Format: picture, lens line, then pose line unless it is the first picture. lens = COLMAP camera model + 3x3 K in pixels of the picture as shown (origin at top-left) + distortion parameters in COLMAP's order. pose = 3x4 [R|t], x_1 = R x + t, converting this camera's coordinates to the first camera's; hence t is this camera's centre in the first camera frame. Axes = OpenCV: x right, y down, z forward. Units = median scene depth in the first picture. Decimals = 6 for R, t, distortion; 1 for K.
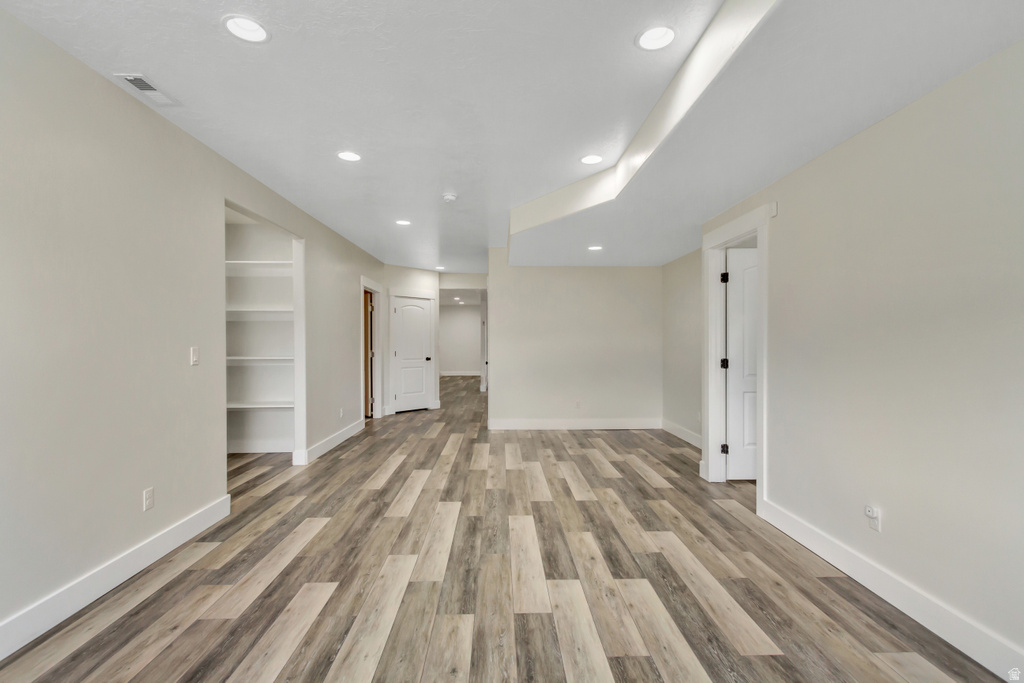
lens RADIAL K [[468.0, 0, 512.0], [0, 468.0, 342.6], [0, 0, 1]] dist [0.003714, -0.001071]
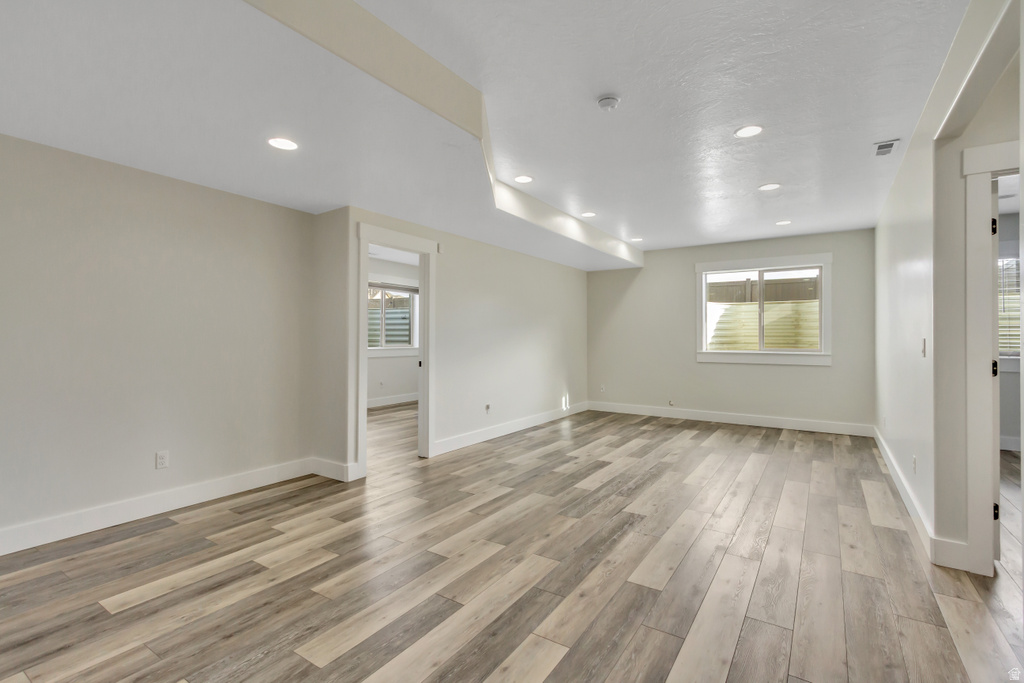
lens RADIAL K [[468.0, 0, 513.1], [0, 468.0, 338.3], [0, 0, 1]] dist [0.003714, -0.001071]
pose [[-0.814439, -0.000886, 0.580248, -0.455772], [0.000657, 0.999997, 0.002450, 0.006779], [-0.580248, 0.002377, -0.814436, 1.844365]]
